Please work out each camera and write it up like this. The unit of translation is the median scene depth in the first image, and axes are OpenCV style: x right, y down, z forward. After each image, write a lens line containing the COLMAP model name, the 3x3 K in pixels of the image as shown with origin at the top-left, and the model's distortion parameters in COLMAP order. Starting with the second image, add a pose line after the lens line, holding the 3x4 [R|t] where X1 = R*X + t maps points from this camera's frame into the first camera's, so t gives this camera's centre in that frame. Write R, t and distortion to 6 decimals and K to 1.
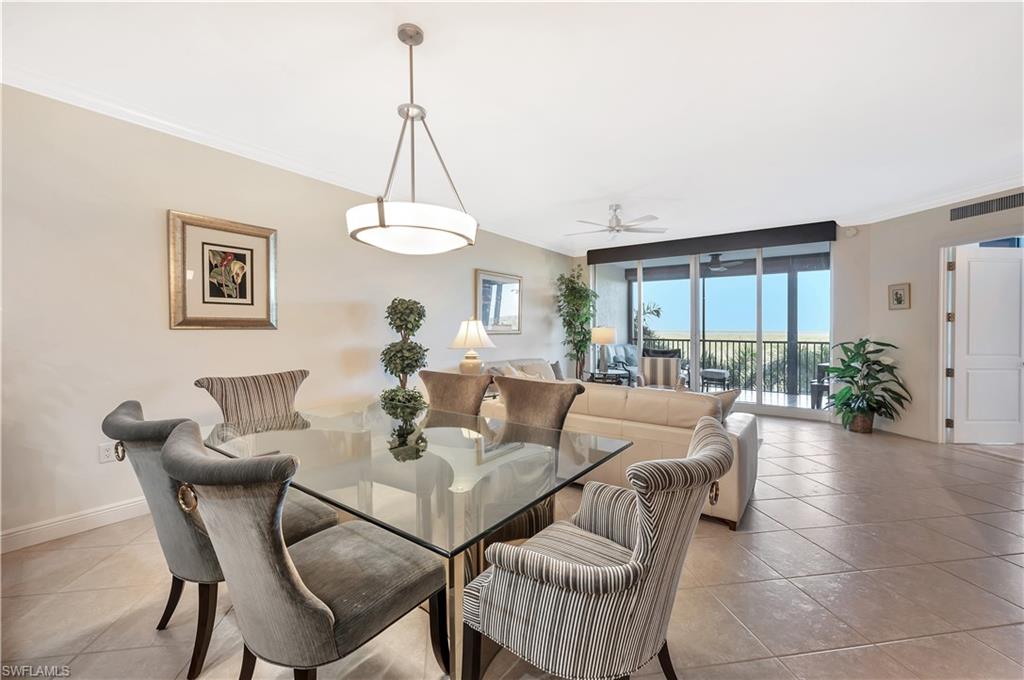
lens RADIAL K [[416.6, 0, 533.2], [0, 416.6, 337.6], [0, 0, 1]] dist [0.007180, -0.000097]
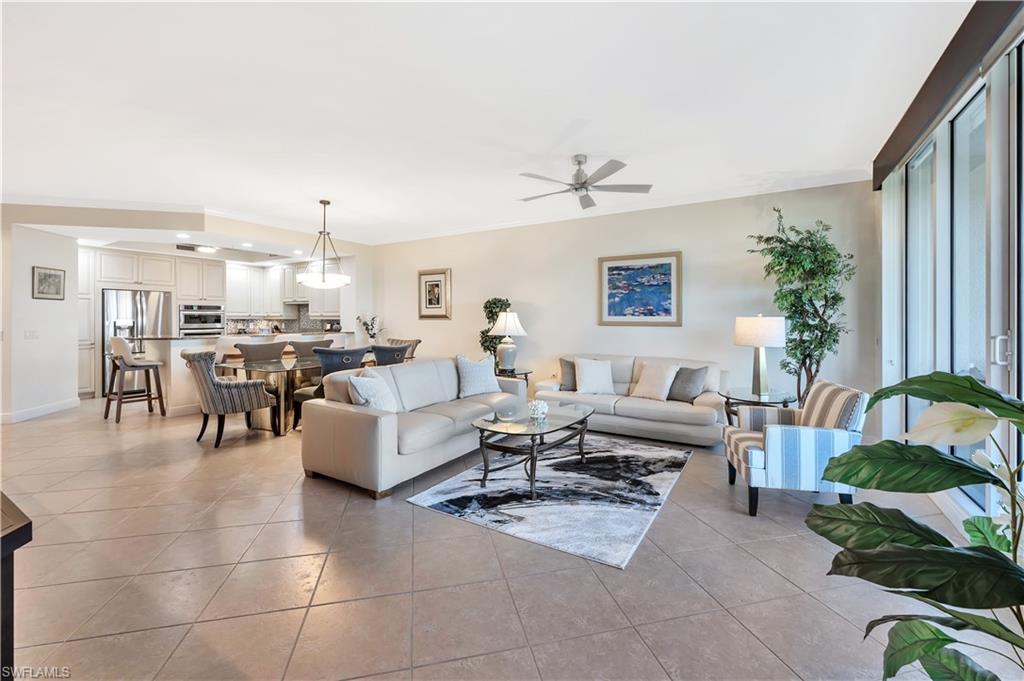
lens RADIAL K [[429.0, 0, 488.8], [0, 429.0, 319.9], [0, 0, 1]] dist [-0.003402, -0.000553]
pose [[0.017071, -0.001478, -0.999853, 1.223620], [-0.022779, 0.999739, -0.001867, -0.017417], [0.999595, 0.022808, 0.017033, 1.029612]]
